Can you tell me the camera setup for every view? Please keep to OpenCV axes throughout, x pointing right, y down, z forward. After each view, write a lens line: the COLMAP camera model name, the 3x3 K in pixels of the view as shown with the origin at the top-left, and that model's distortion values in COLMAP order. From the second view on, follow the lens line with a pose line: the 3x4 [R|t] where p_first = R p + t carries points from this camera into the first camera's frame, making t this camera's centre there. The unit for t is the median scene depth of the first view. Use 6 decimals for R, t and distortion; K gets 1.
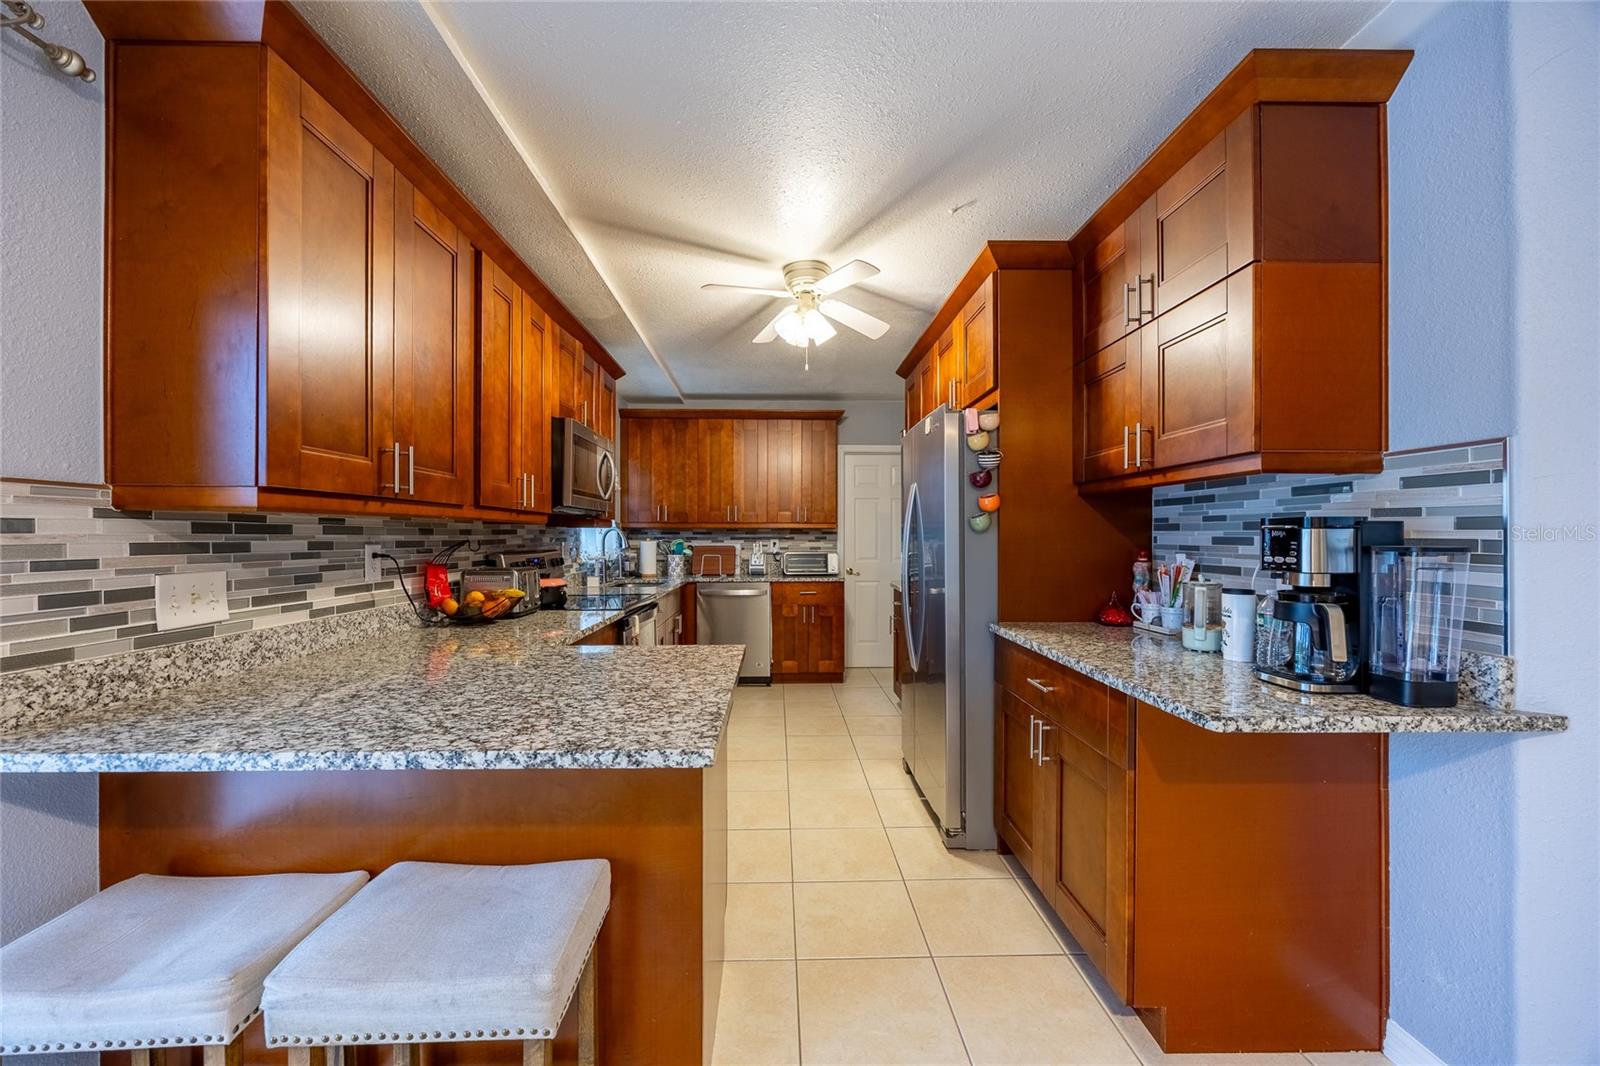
lens RADIAL K [[622.3, 0, 795.5], [0, 622.3, 536.6], [0, 0, 1]] dist [-0.001614, -0.000428]
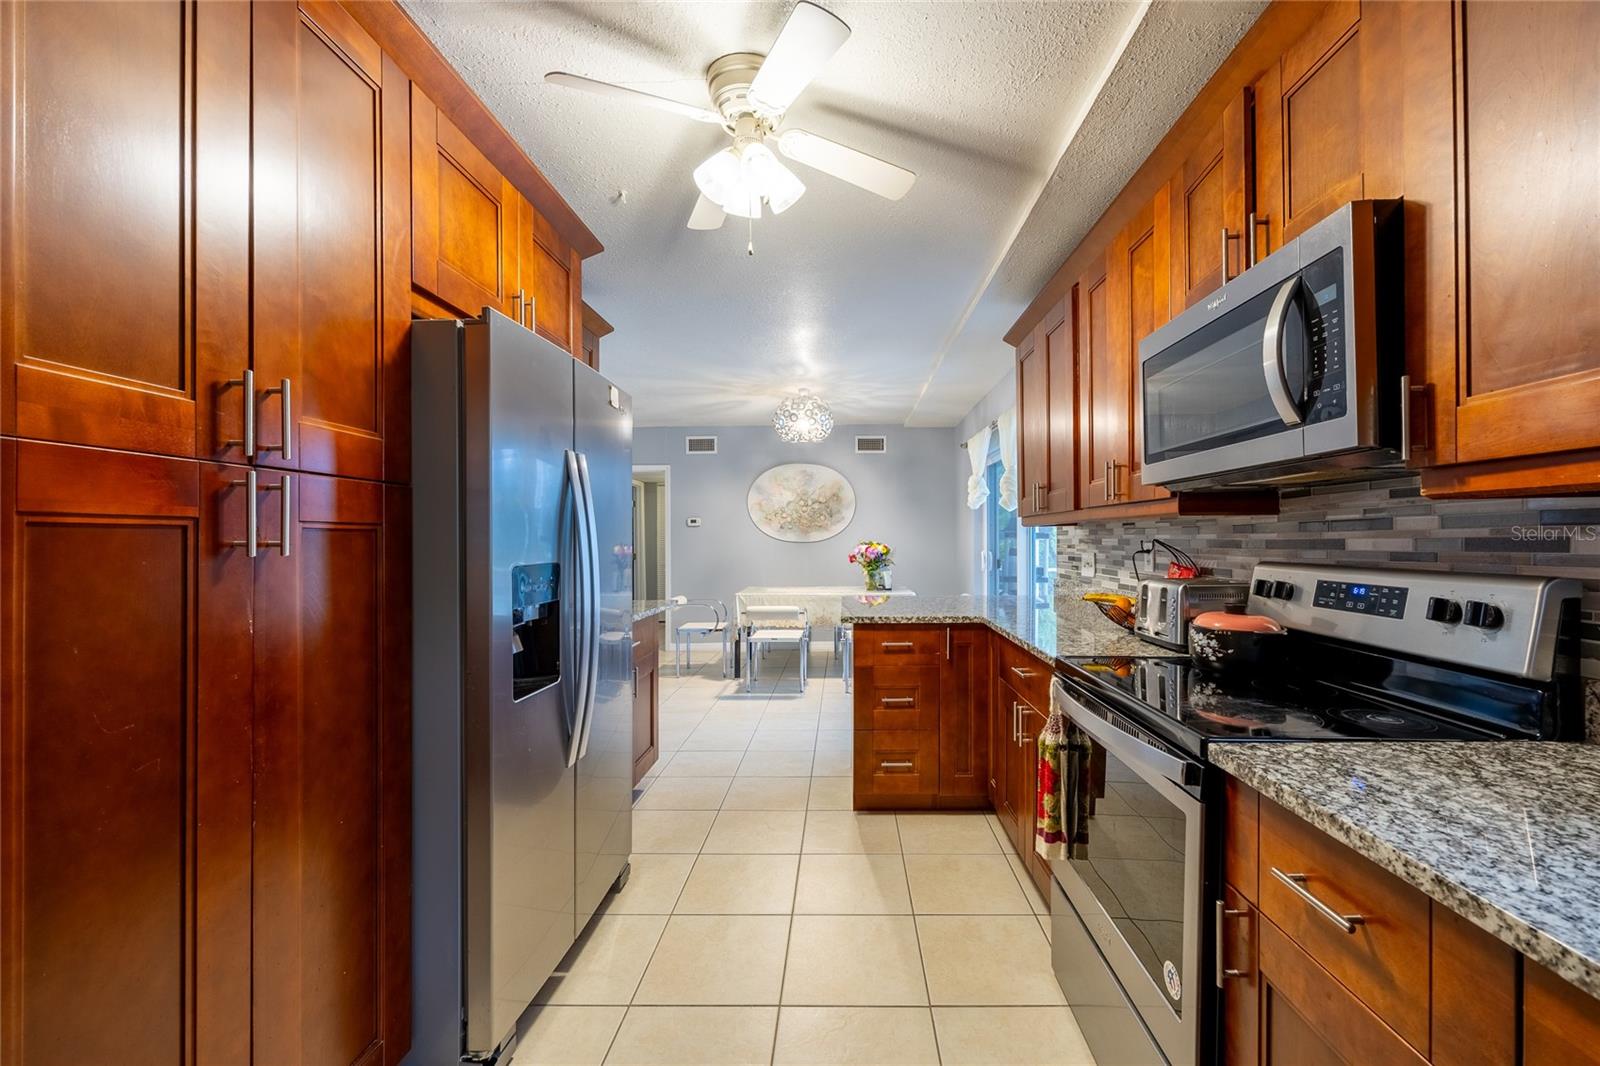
lens RADIAL K [[632.9, 0, 835.8], [0, 632.9, 539.3], [0, 0, 1]] dist [-0.001375, 0.000519]
pose [[-0.999270, 0.004745, 0.037913, -0.126218], [0.004844, 0.999985, 0.002516, 0.000858], [-0.037901, 0.002698, -0.999278, 2.455223]]
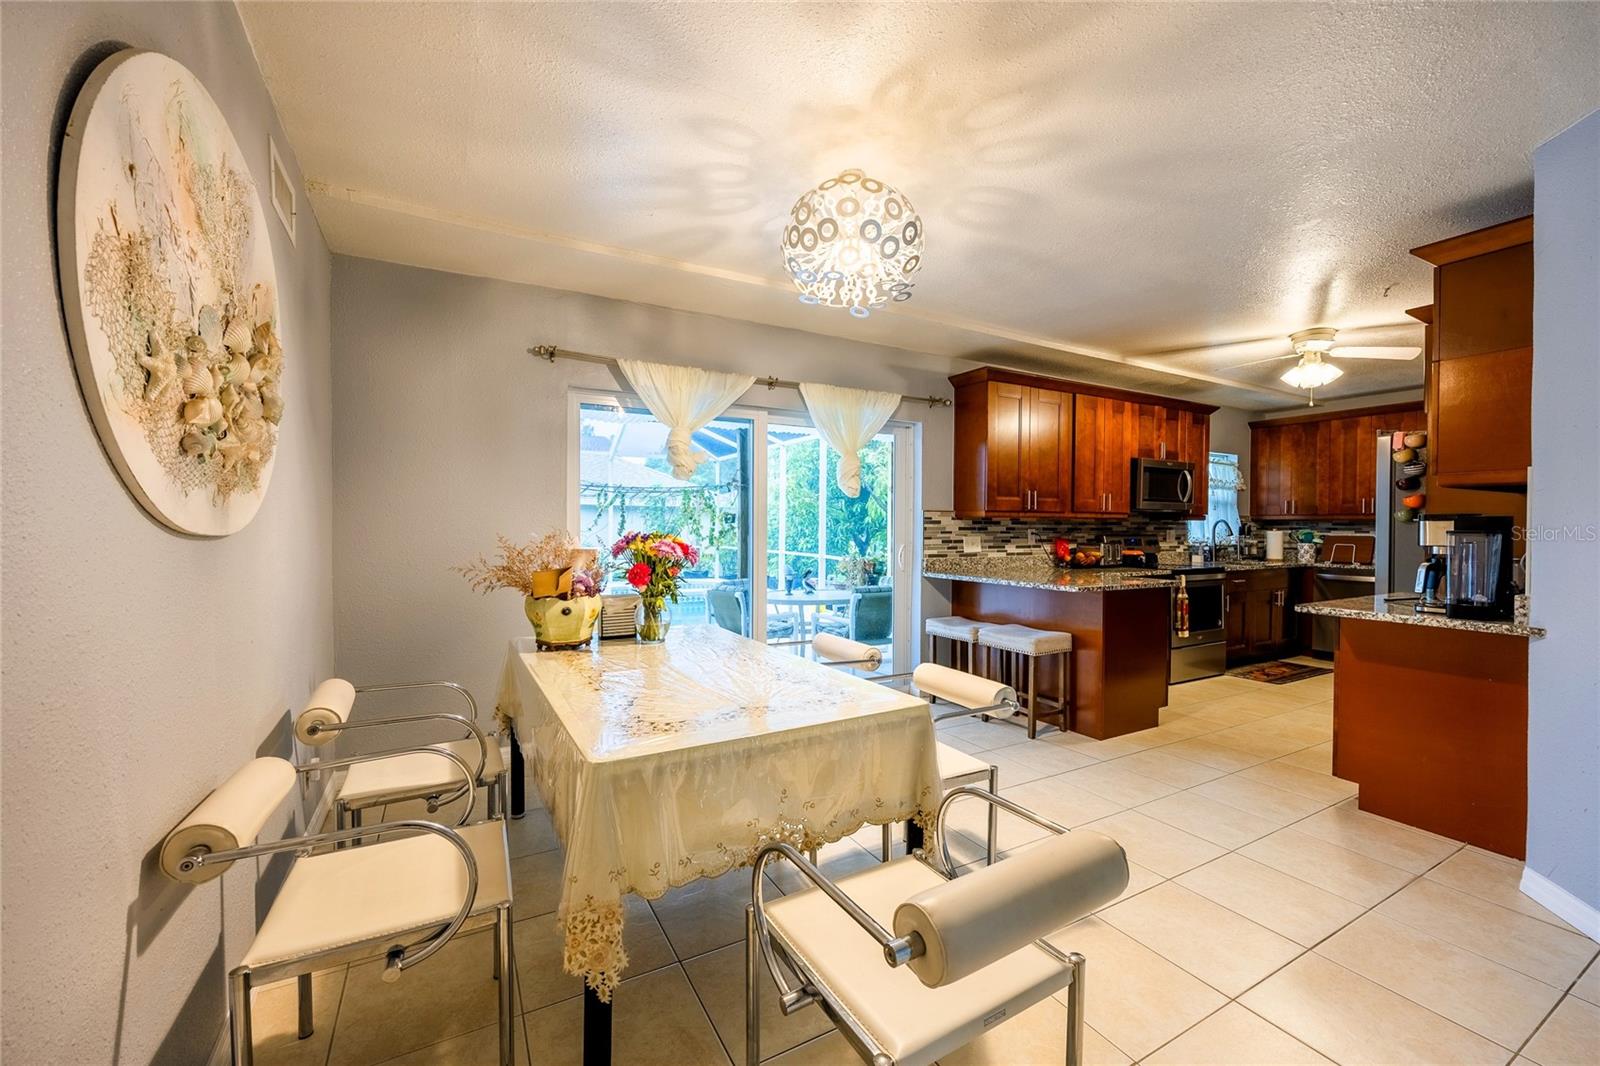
lens RADIAL K [[624.9, 0, 775.3], [0, 624.9, 534.4], [0, 0, 1]] dist [0.001836, 0.000515]
pose [[0.439629, 0.013478, -0.898078, 1.138467], [-0.005023, 0.999909, 0.012548, 0.009774], [0.898165, -0.001005, 0.439657, -1.025918]]
